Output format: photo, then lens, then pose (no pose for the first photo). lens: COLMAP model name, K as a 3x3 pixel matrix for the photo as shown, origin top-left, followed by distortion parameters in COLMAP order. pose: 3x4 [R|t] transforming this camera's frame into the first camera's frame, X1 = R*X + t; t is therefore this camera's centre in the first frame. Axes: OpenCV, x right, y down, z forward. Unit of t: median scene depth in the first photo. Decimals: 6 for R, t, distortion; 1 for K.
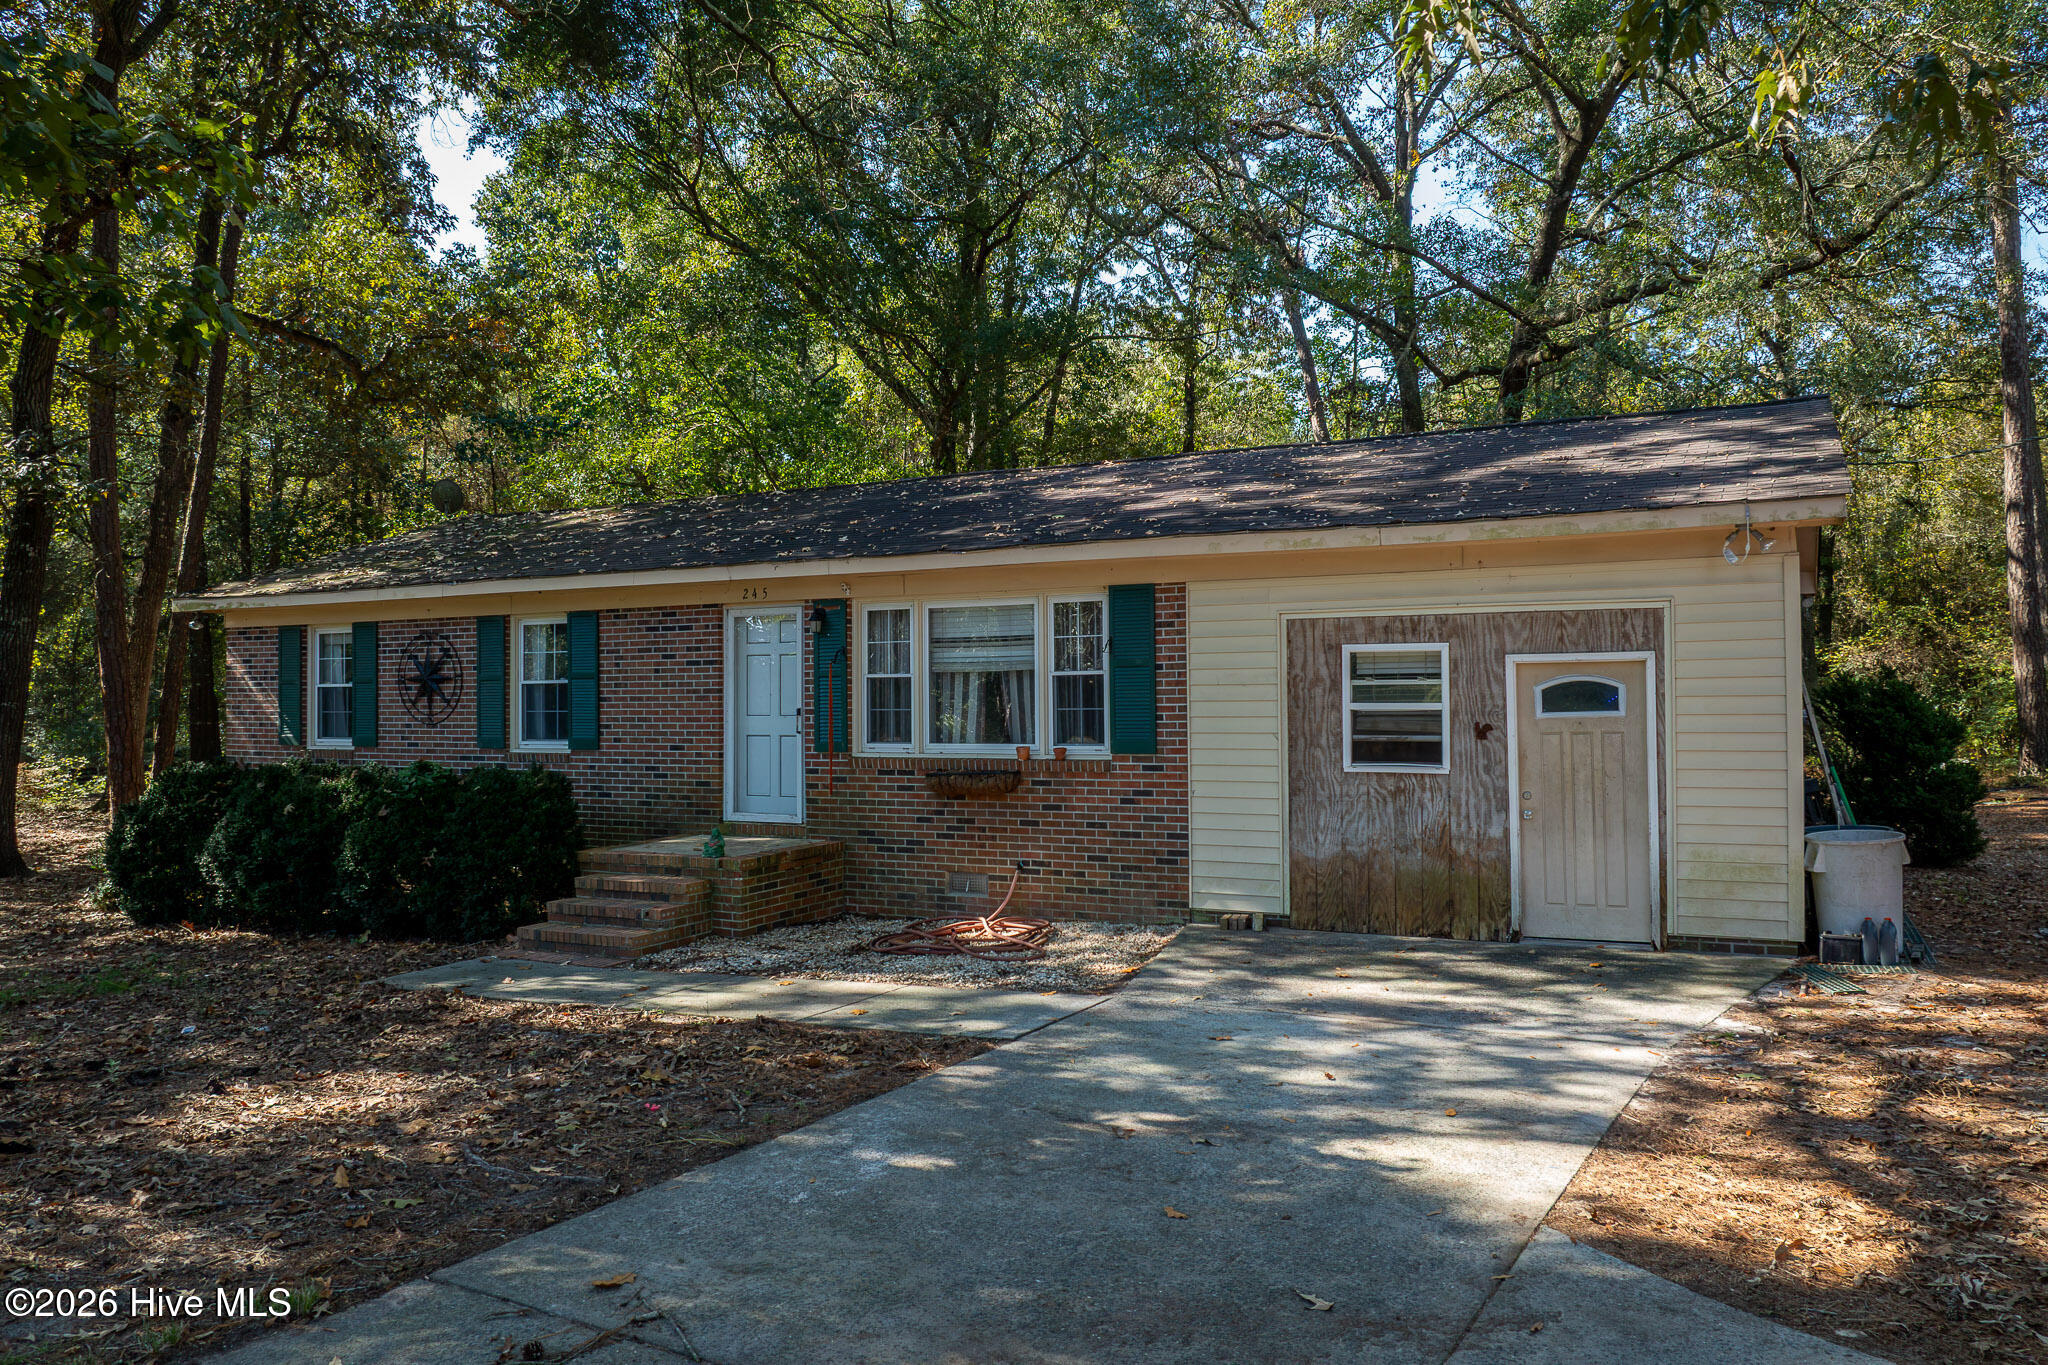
lens RADIAL K [[1449.2, 0, 1024.0], [0, 1449.2, 682.5], [0, 0, 1]] dist [-0.030743, -0.006197]
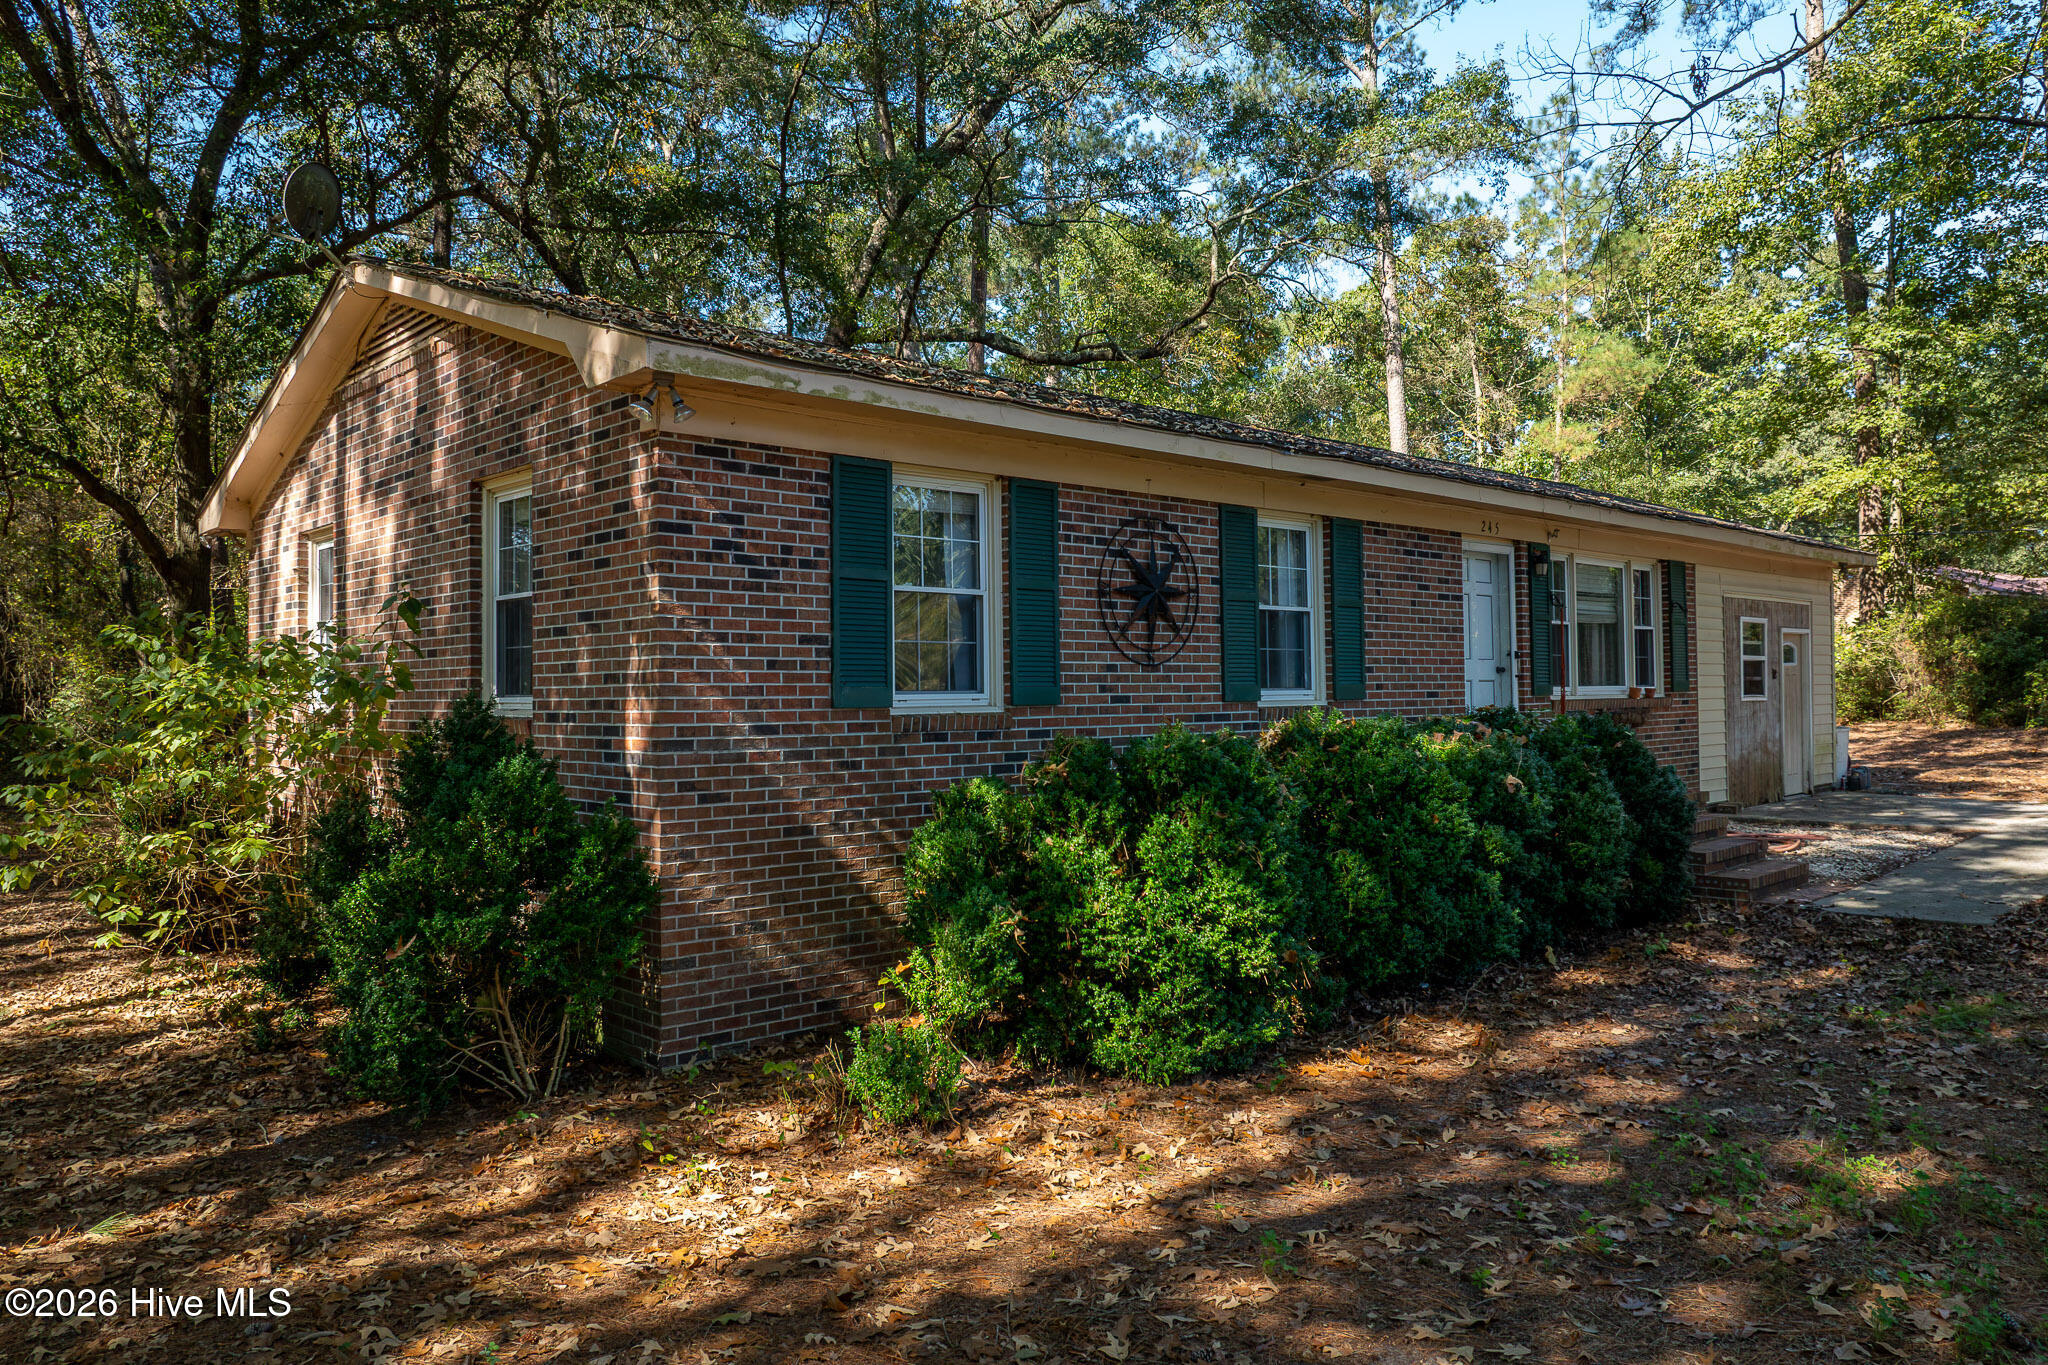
lens RADIAL K [[1449.2, 0, 1024.0], [0, 1449.2, 682.5], [0, 0, 1]] dist [-0.030743, -0.006197]
pose [[0.338465, 0.010072, 0.940925, -1.303523], [-0.004671, 0.999948, -0.009023, 0.054187], [-0.940967, -0.001341, 0.338495, 1.083272]]
